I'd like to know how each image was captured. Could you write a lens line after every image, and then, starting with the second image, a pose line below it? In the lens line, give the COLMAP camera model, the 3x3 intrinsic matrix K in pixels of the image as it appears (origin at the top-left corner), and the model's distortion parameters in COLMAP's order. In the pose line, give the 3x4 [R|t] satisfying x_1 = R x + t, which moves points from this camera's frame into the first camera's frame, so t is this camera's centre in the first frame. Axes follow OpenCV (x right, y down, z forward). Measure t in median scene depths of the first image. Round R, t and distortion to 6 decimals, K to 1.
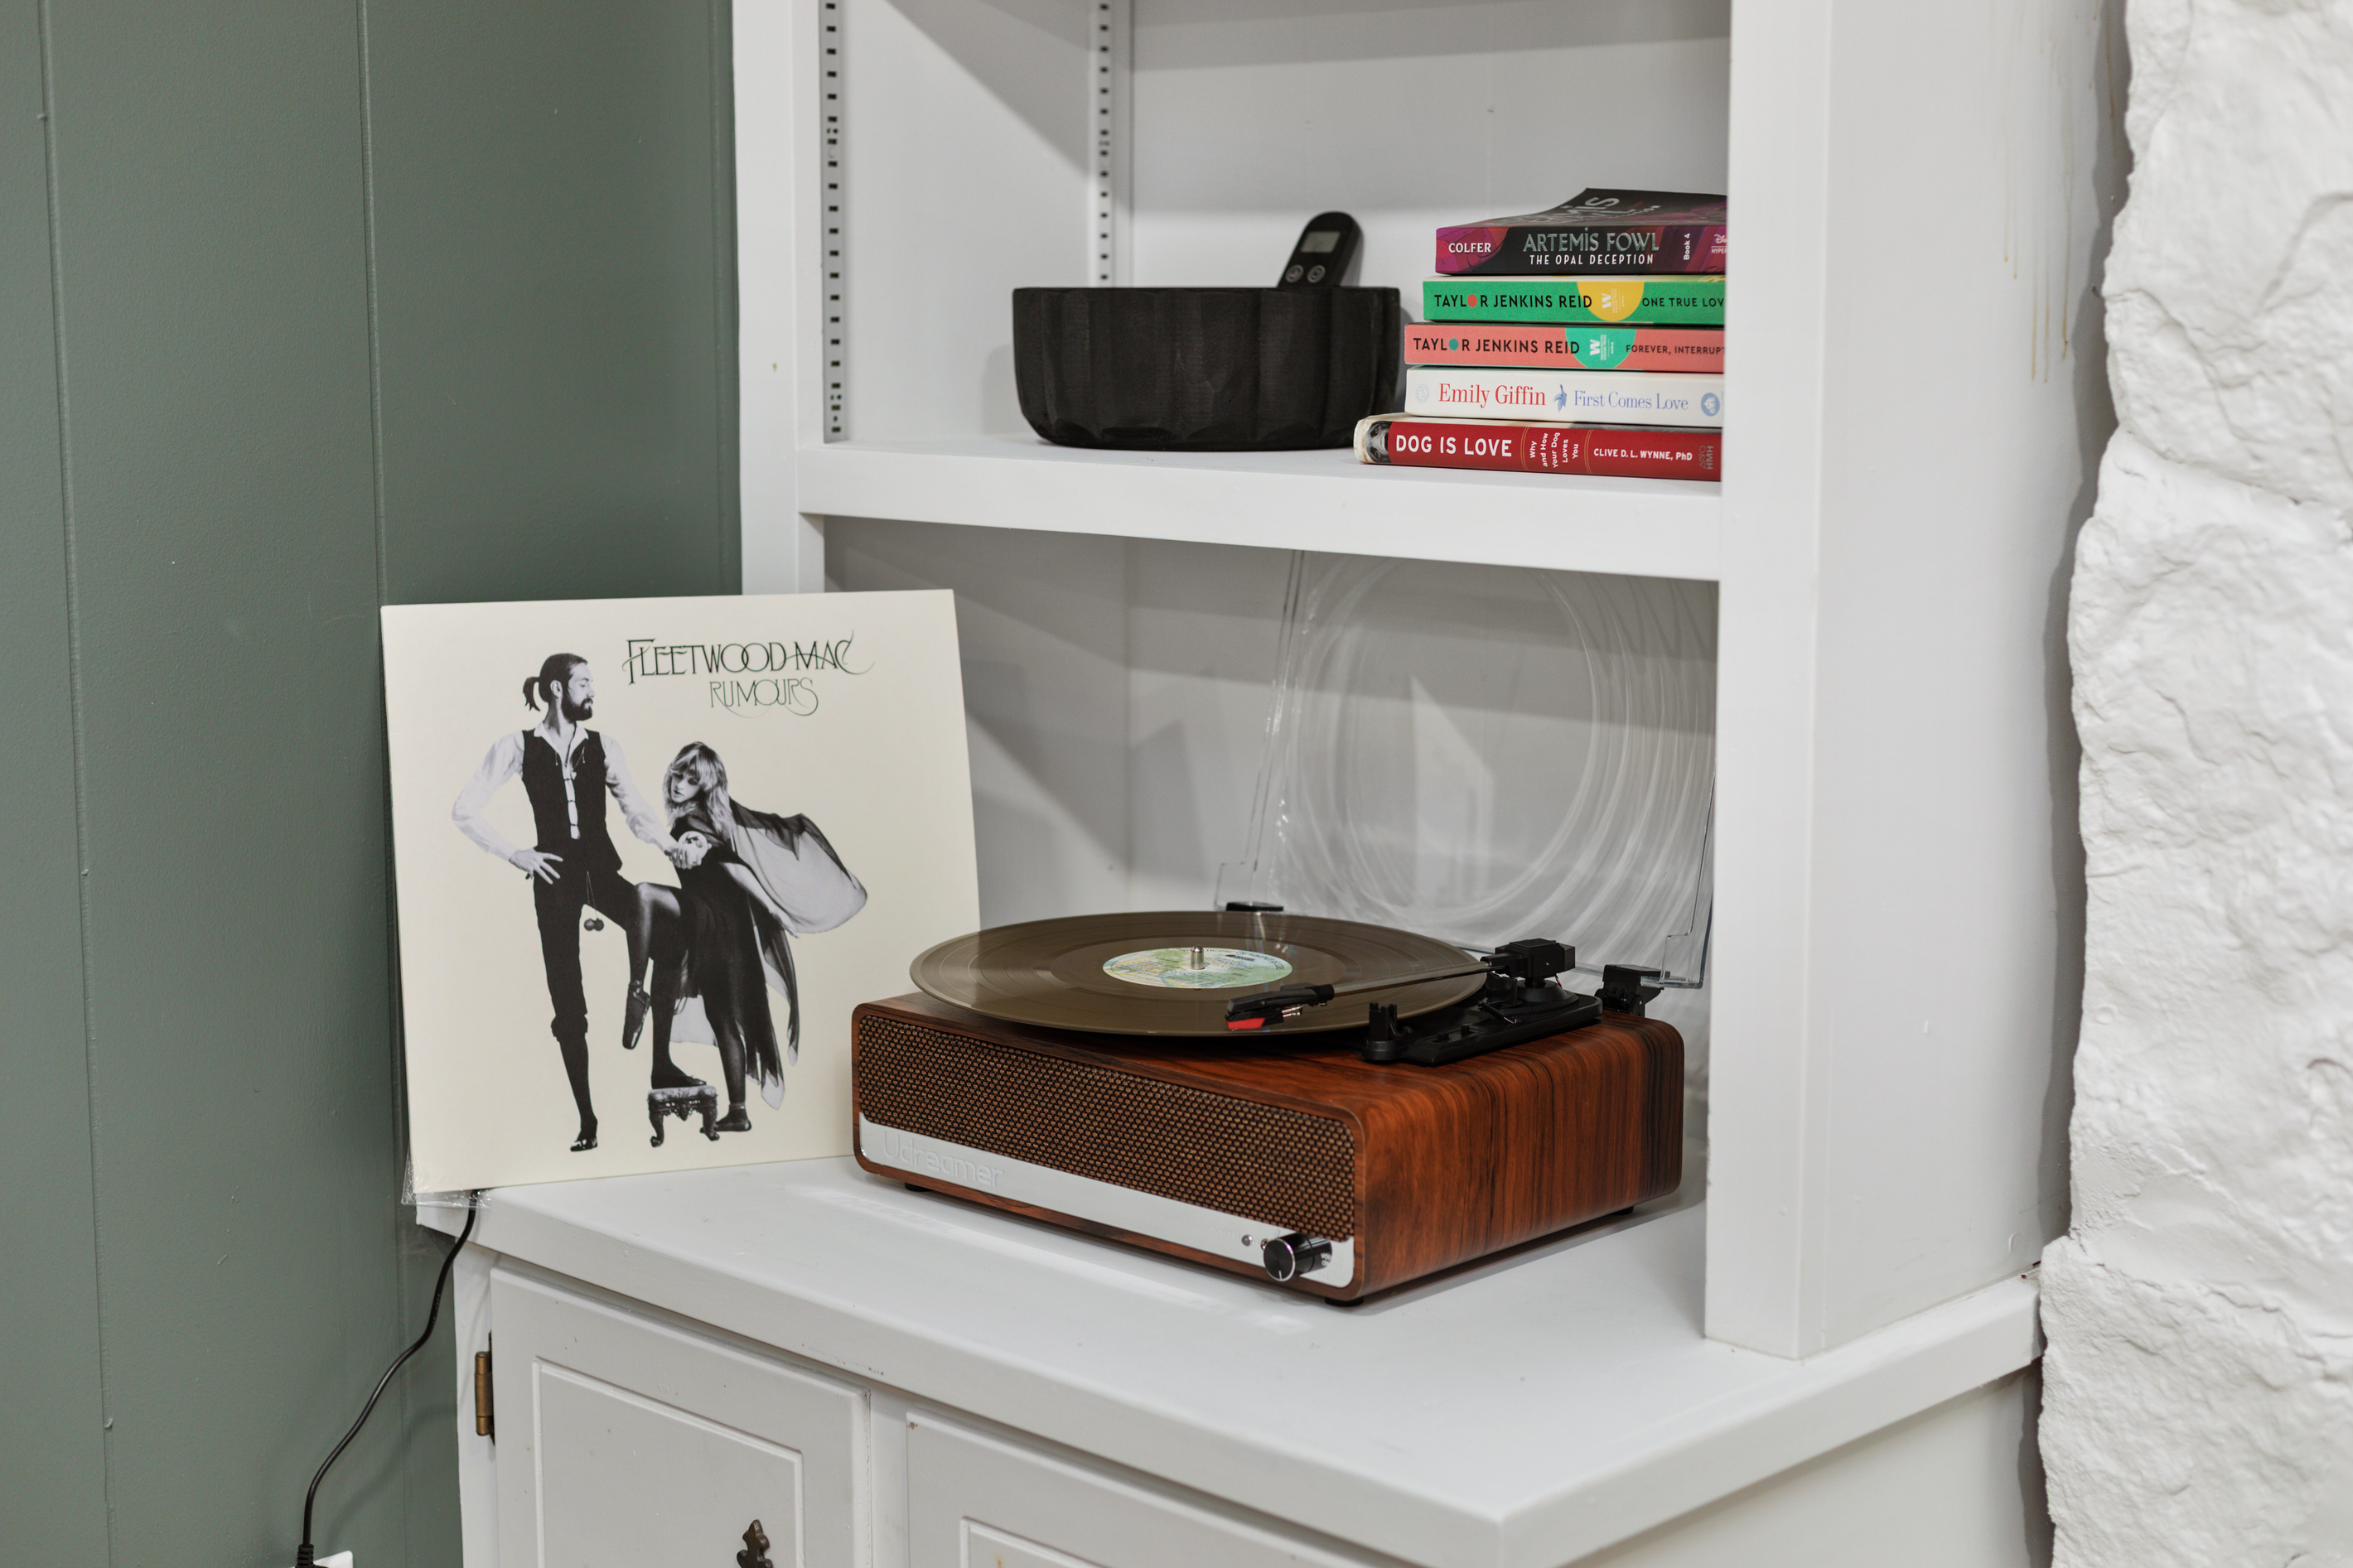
lens RADIAL K [[3426.2, 0, 1237.5], [0, 3426.2, 781.0], [0, 0, 1]] dist [0.032536, 0.000000]
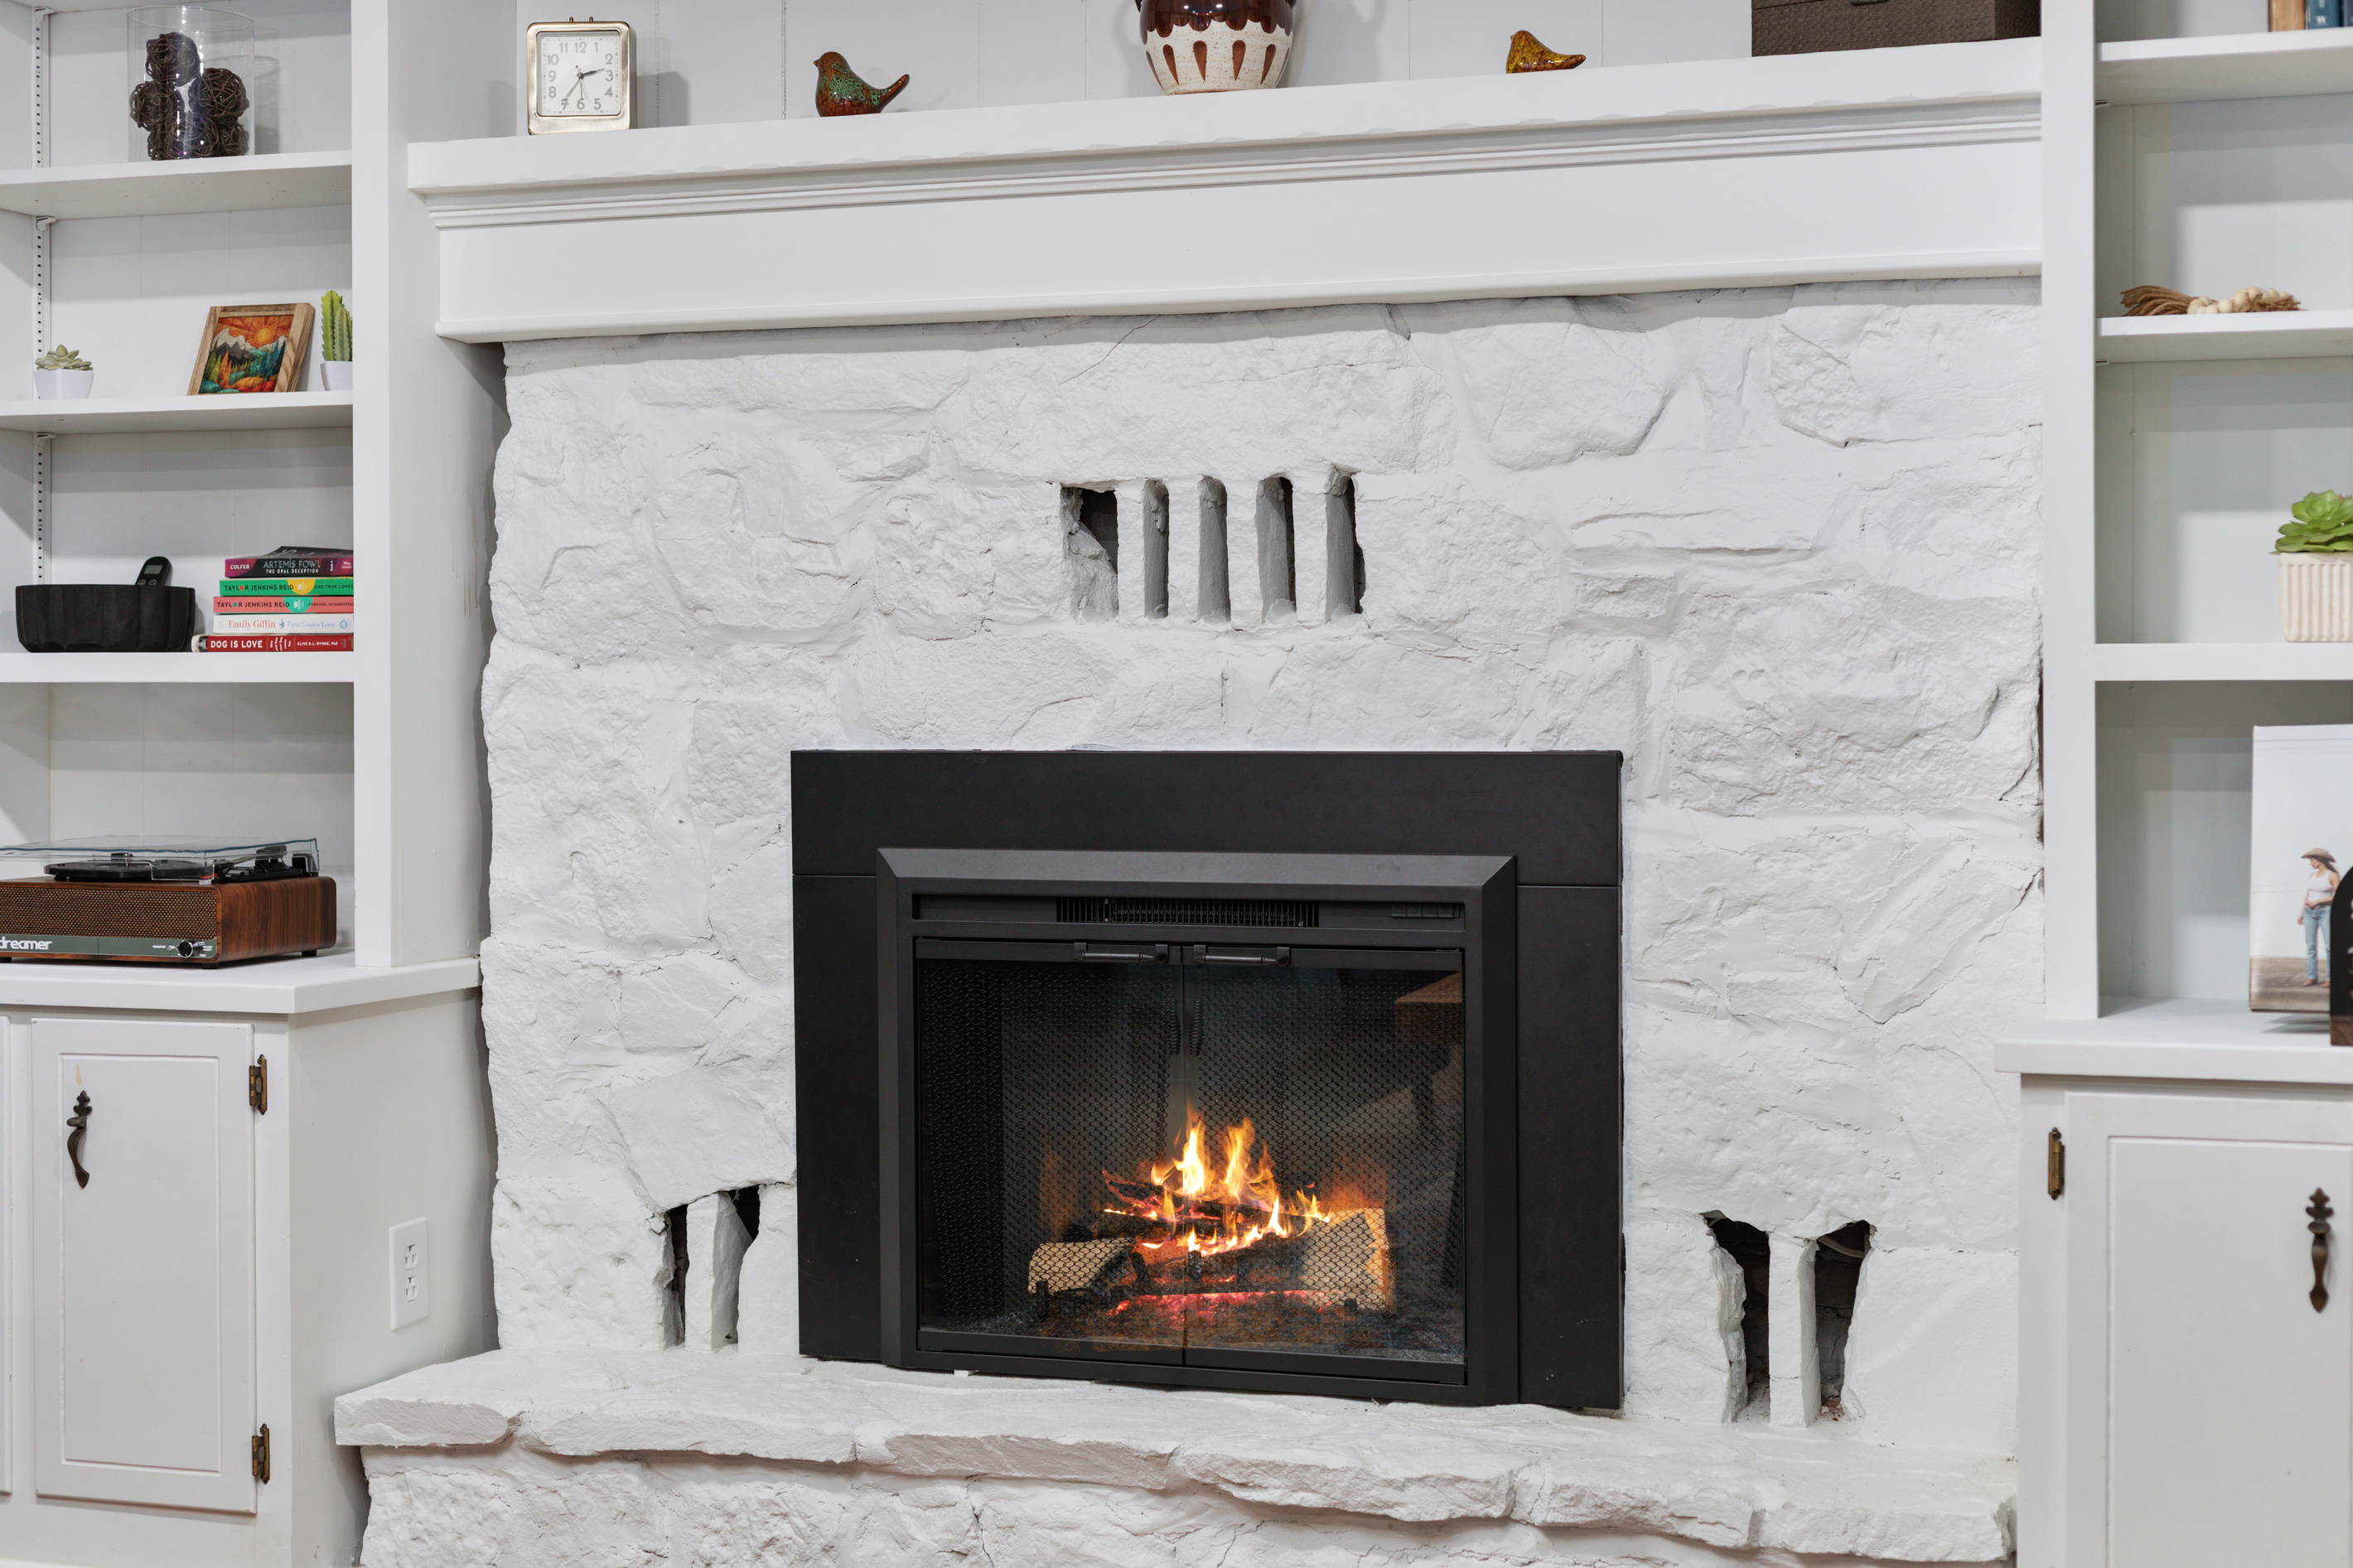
lens RADIAL K [[3426.2, 0, 1161.4], [0, 3426.2, 763.2], [0, 0, 1]] dist [0.032536, 0.000000]
pose [[0.913538, -0.006810, 0.406696, -0.359769], [0.058623, 0.991625, -0.115076, 0.334497], [-0.402506, 0.128968, 0.906287, -1.621080]]
